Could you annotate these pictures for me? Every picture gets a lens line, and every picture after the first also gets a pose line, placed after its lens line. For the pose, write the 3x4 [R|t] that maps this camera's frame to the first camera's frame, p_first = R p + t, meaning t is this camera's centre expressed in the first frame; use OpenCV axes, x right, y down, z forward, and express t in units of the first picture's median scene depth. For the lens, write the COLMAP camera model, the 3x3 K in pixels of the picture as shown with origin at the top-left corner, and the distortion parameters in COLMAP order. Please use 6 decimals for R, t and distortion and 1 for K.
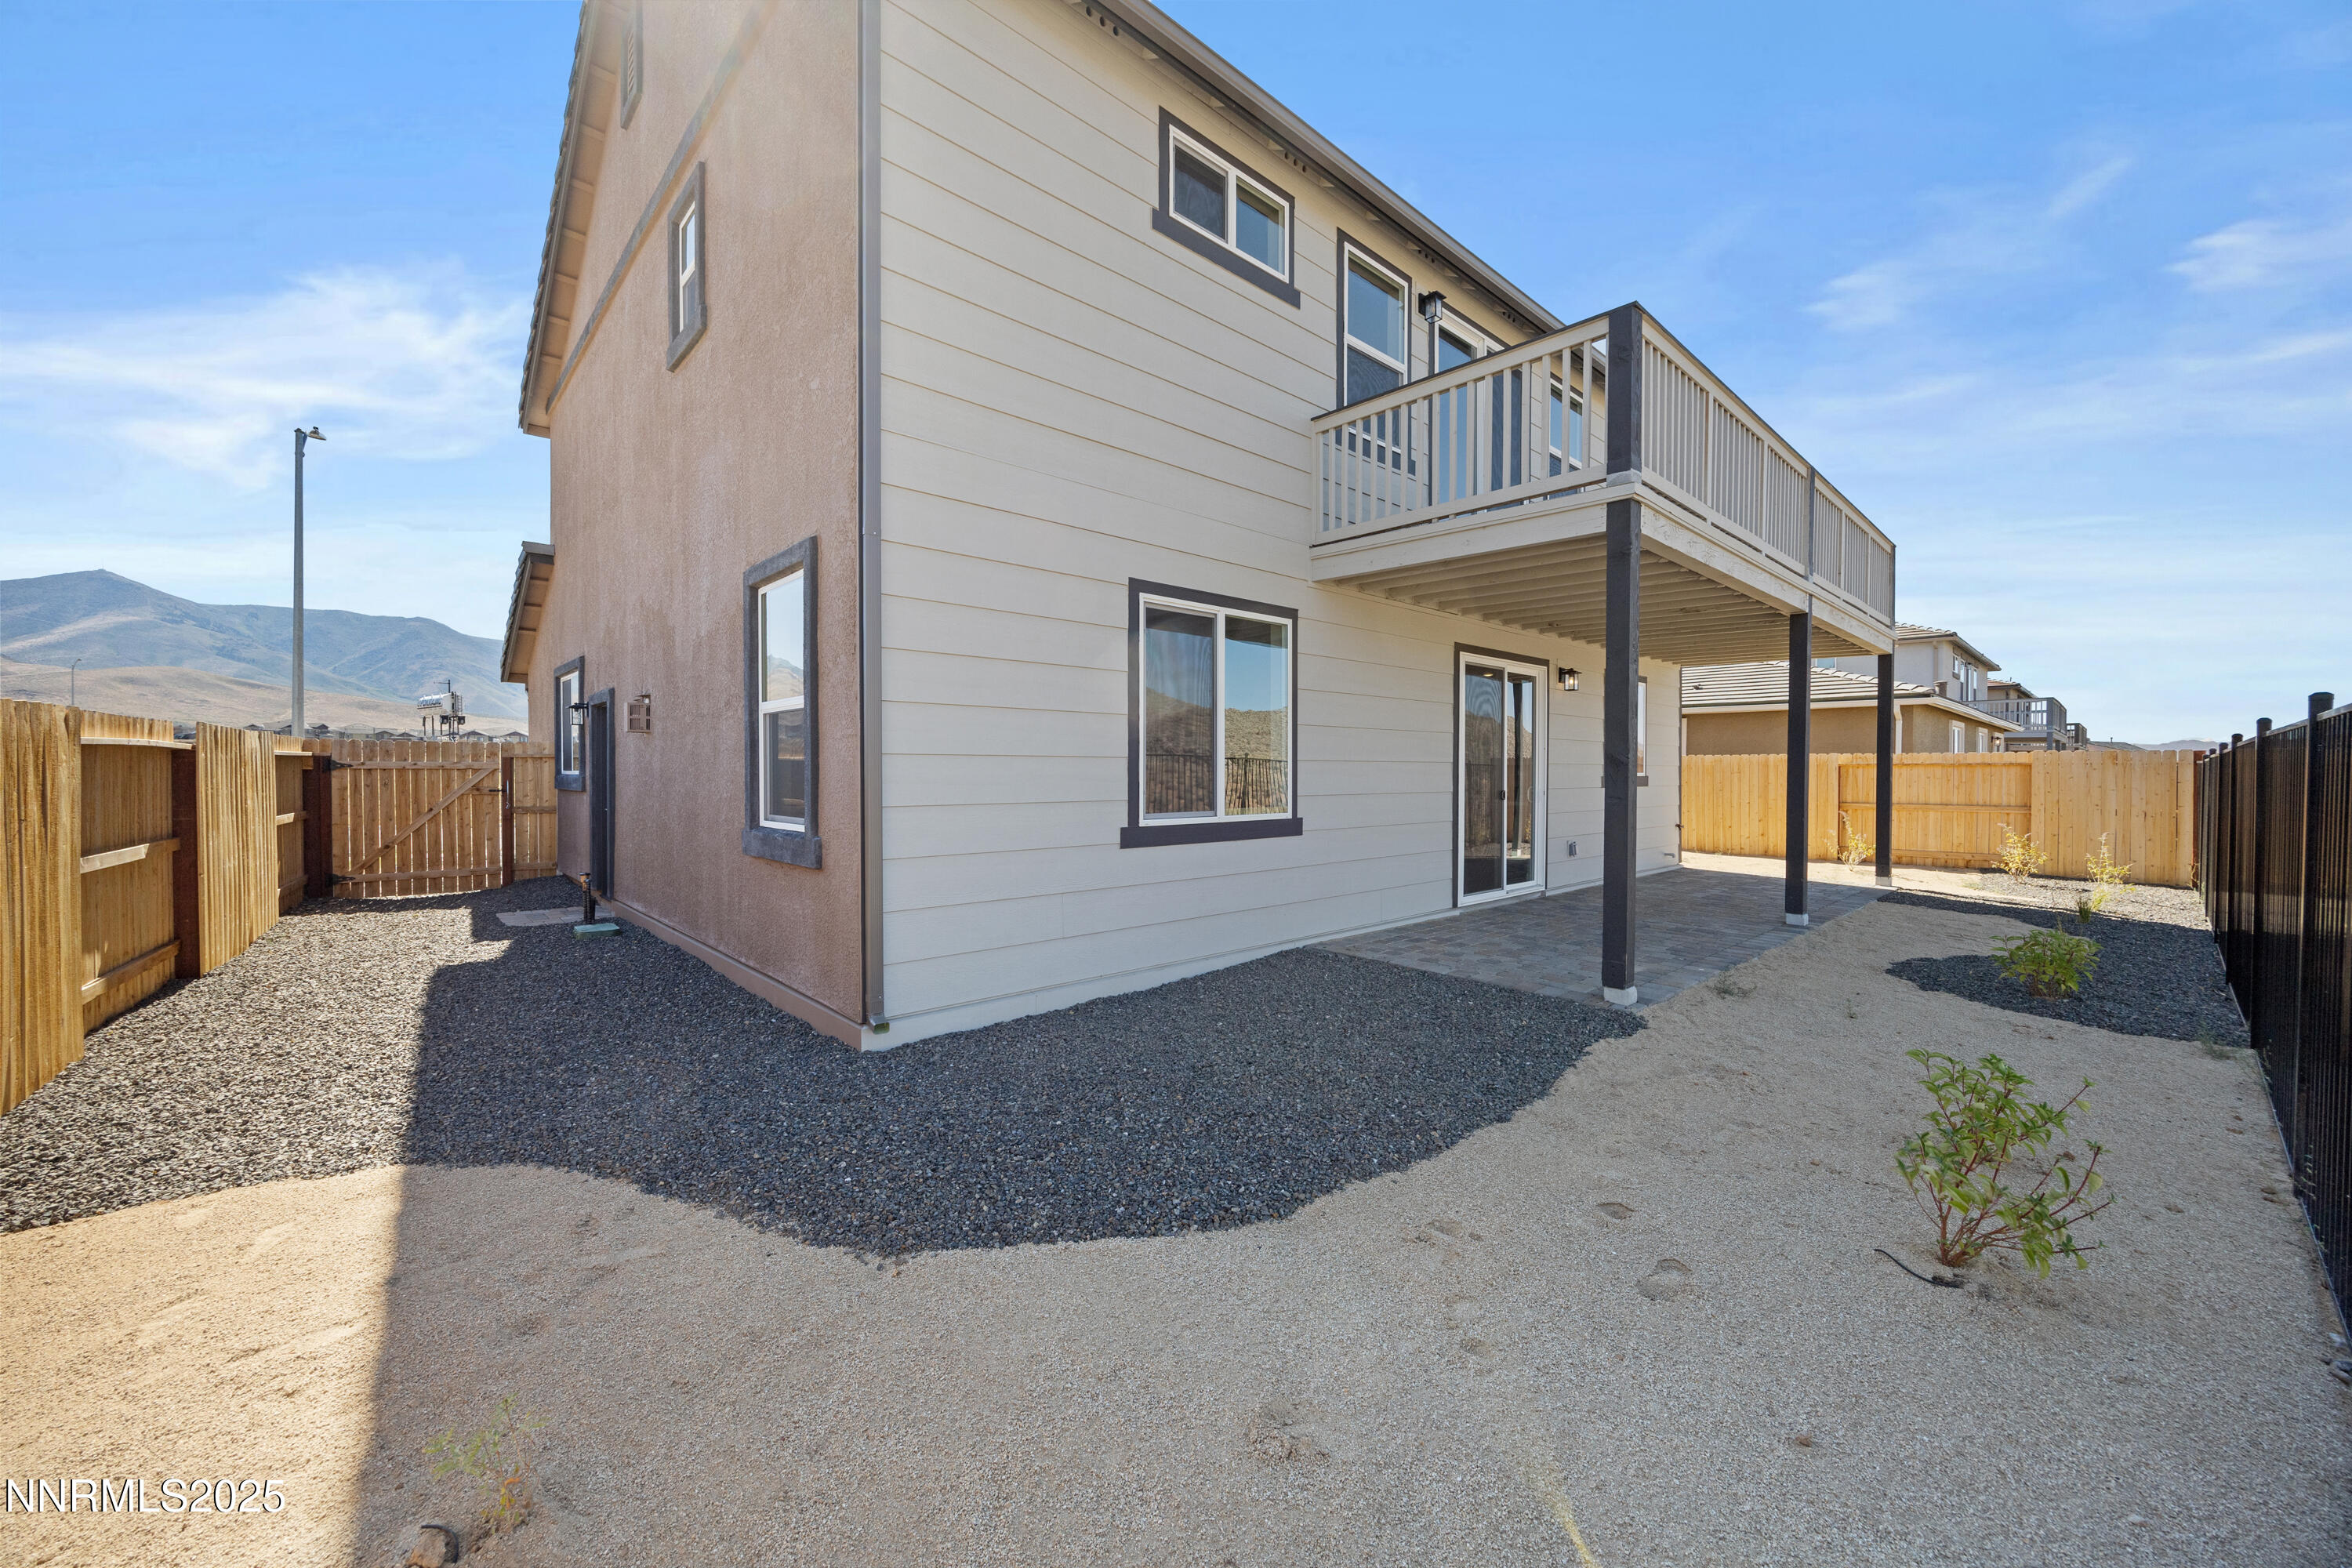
lens RADIAL K [[896.9, 0, 1182.8], [0, 896.9, 782.7], [0, 0, 1]] dist [-0.000226, 0.000057]
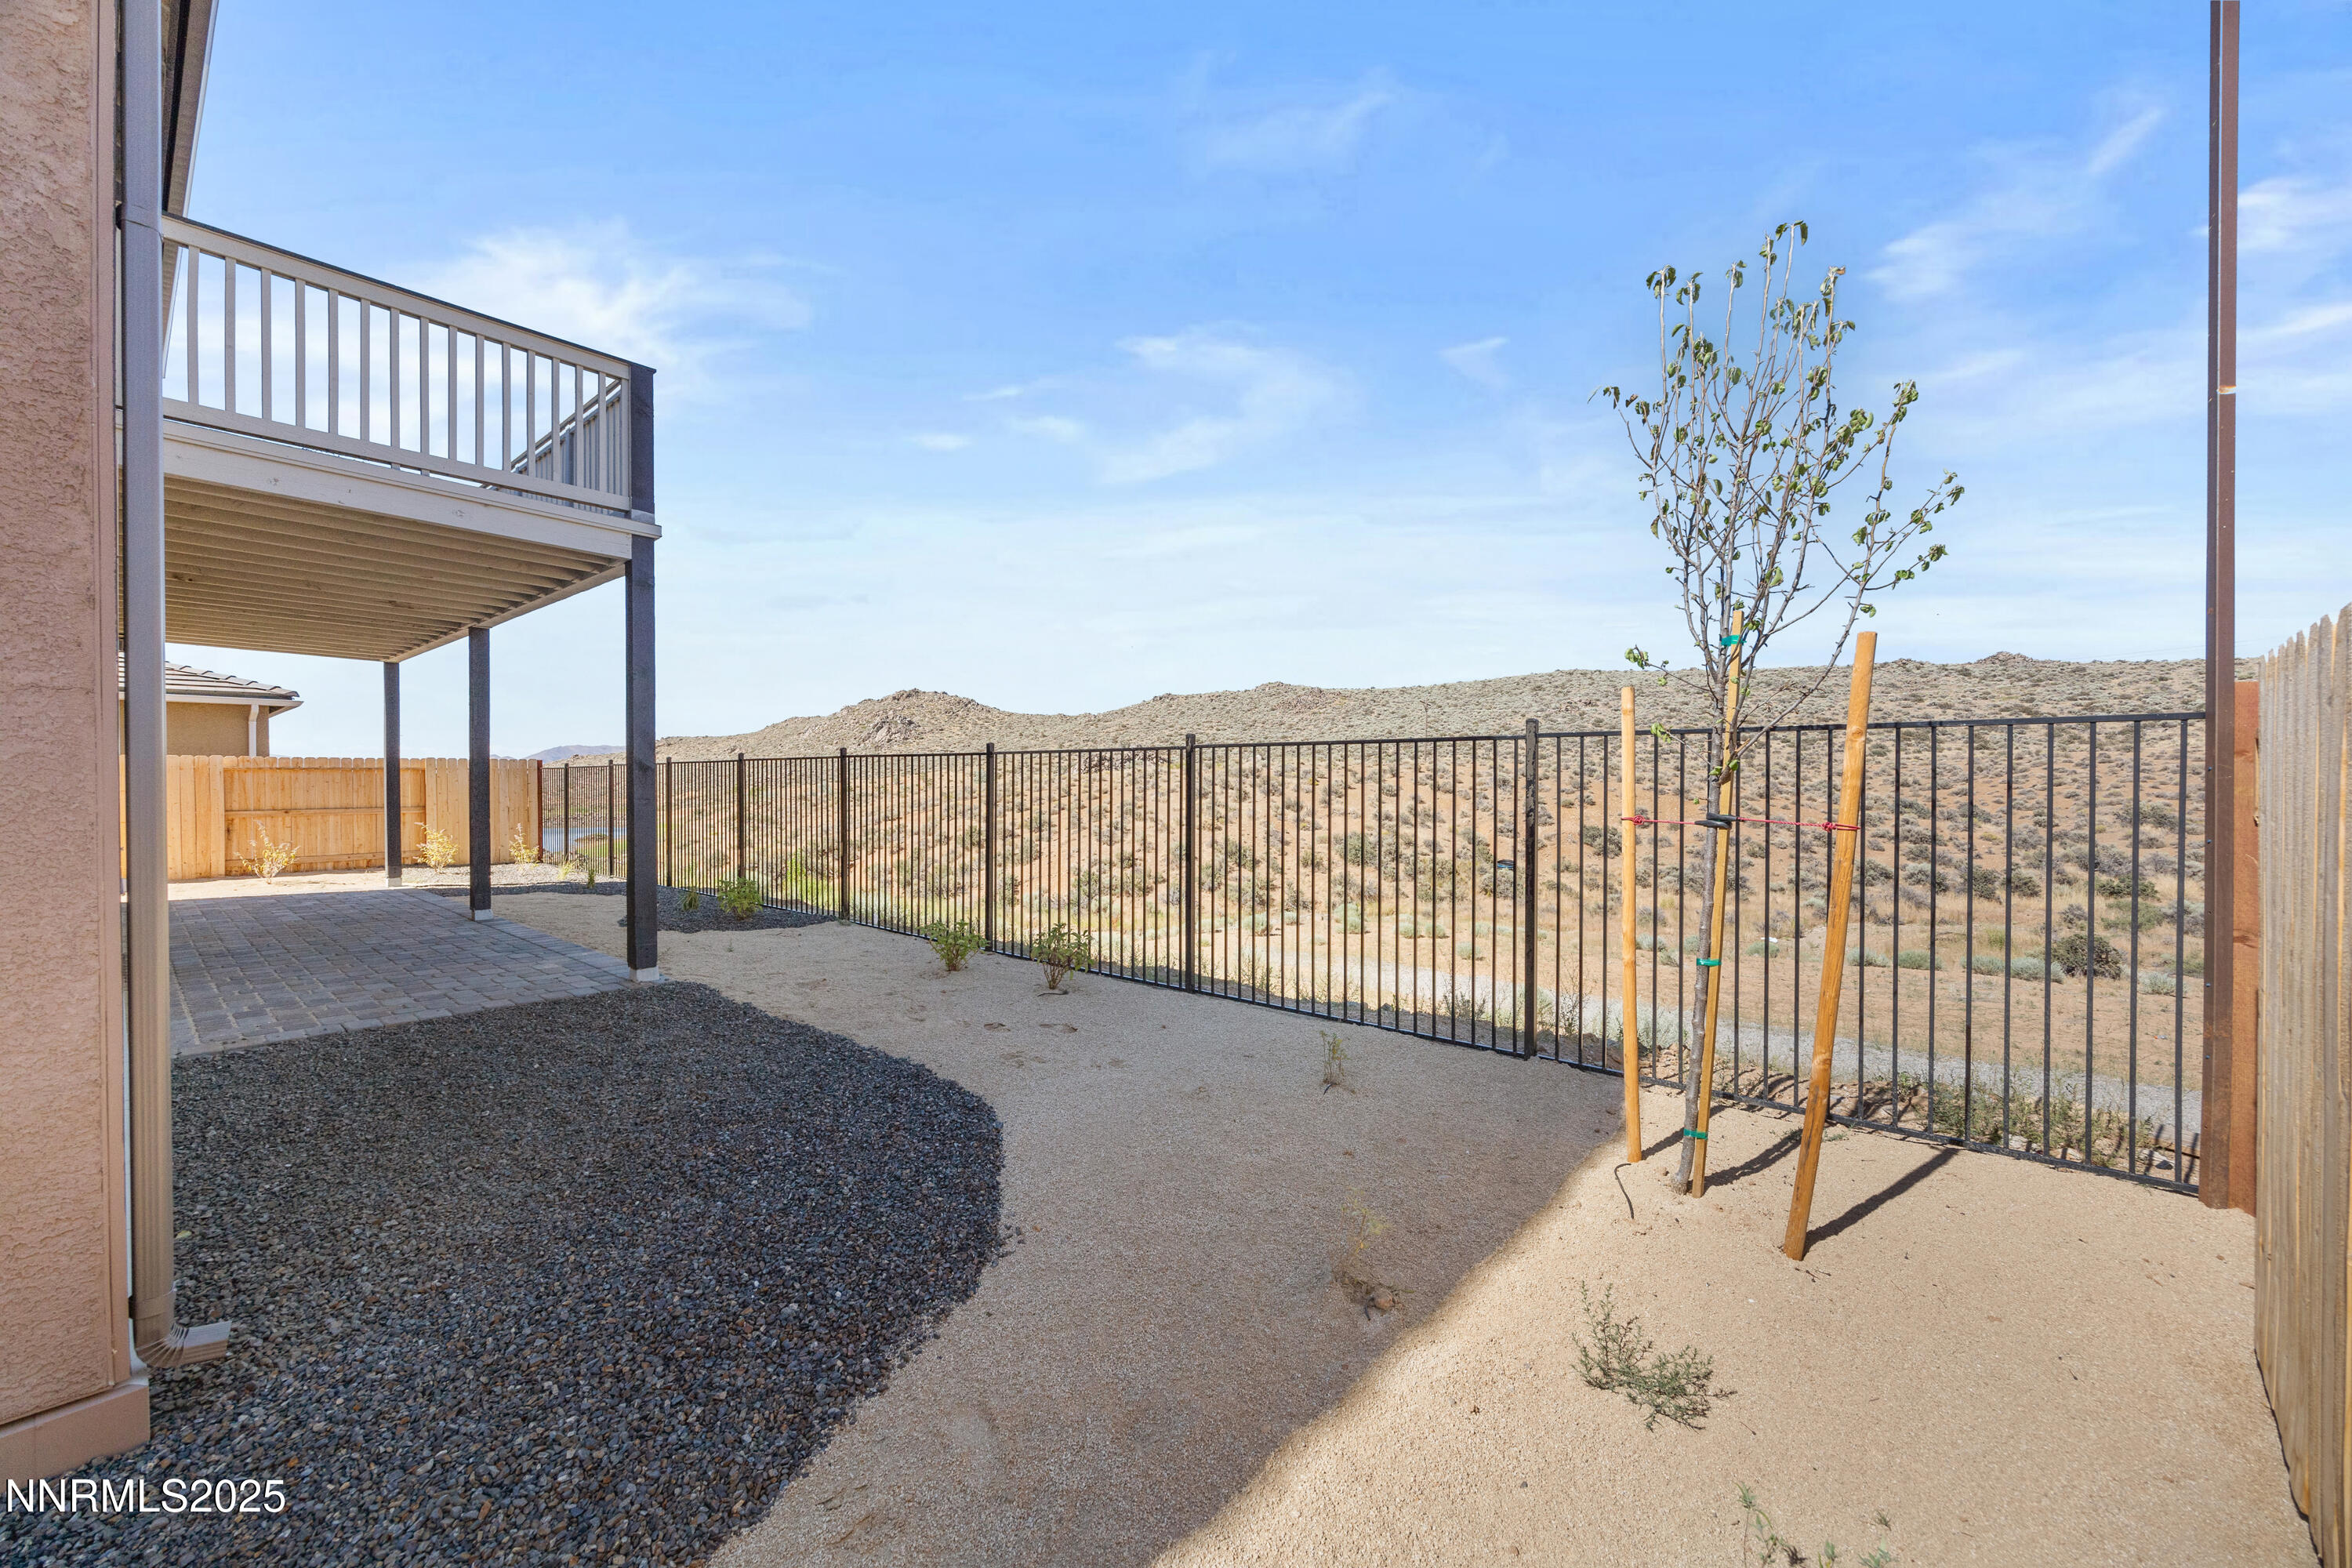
lens RADIAL K [[896.9, 0, 1182.8], [0, 896.9, 782.7], [0, 0, 1]] dist [-0.000226, 0.000057]
pose [[-0.154203, -0.005349, 0.988025, -0.731603], [0.010247, 0.999923, 0.007013, -0.005158], [-0.987986, 0.011206, -0.154136, 0.501517]]
